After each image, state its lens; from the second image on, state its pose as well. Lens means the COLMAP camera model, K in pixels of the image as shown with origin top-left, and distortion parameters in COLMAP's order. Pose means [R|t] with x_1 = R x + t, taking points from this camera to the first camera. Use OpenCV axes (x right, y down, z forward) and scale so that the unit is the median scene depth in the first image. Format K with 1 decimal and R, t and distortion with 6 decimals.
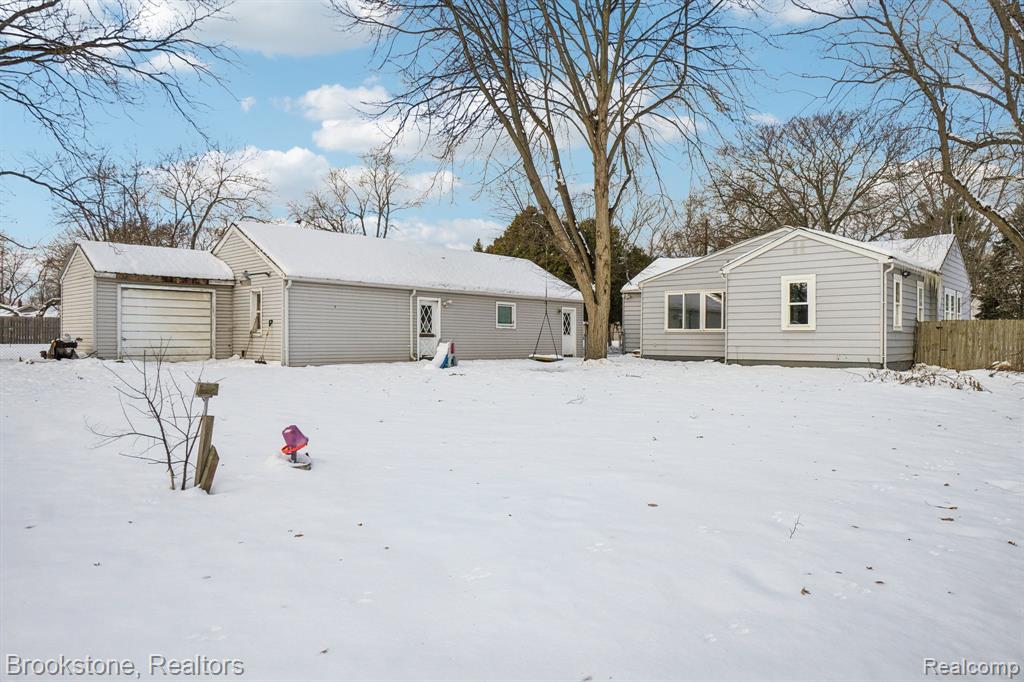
lens RADIAL K [[670.9, 0, 512.0], [0, 670.9, 341.0], [0, 0, 1]] dist [-0.000823, -0.000312]
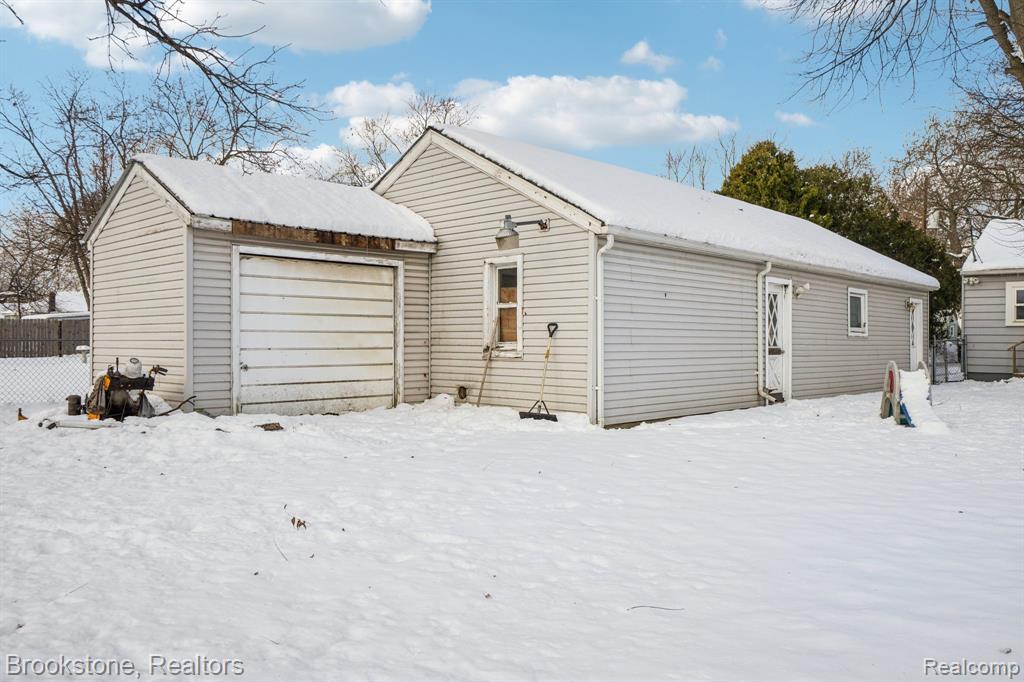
lens RADIAL K [[799.2, 0, 512.0], [0, 799.2, 341.0], [0, 0, 1]] dist [0.001026, -0.000587]
pose [[0.999948, -0.003058, -0.009746, -0.373038], [0.003011, 0.999984, -0.004804, -0.016298], [0.009760, 0.004775, 0.999941, 0.439302]]
